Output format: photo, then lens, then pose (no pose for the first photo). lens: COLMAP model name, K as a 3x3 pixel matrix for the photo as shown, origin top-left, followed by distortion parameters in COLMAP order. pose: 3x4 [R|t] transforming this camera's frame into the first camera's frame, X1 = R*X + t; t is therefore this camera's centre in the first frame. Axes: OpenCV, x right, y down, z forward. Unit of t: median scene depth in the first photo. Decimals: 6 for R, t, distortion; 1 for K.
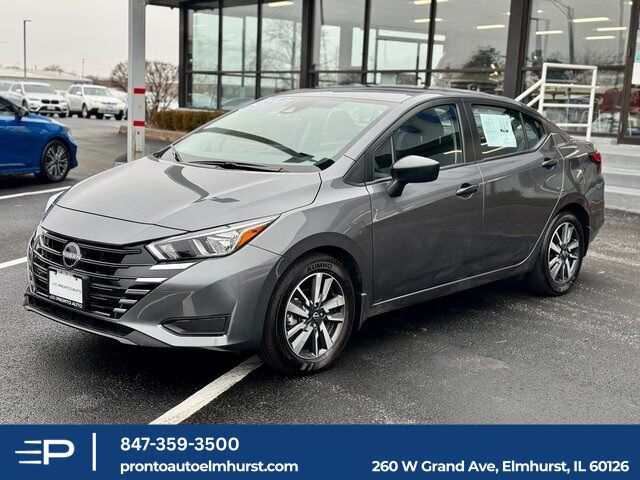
lens RADIAL K [[892.0, 0, 320.0], [0, 892.0, 238.9], [0, 0, 1]] dist [0.110244, 0.000000]
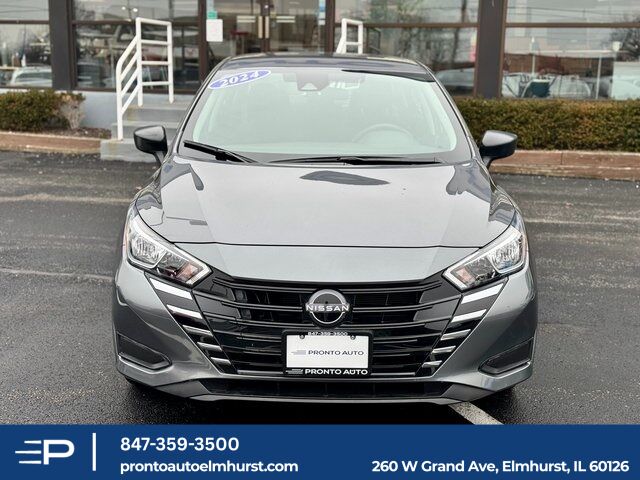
lens RADIAL K [[892.0, 0, 319.2], [0, 892.0, 242.3], [0, 0, 1]] dist [0.110244, 0.000000]
pose [[0.736244, -0.158765, 0.657828, -0.755759], [0.119433, 0.987315, 0.104617, -0.110788], [-0.666093, 0.001543, 0.745867, 0.478778]]
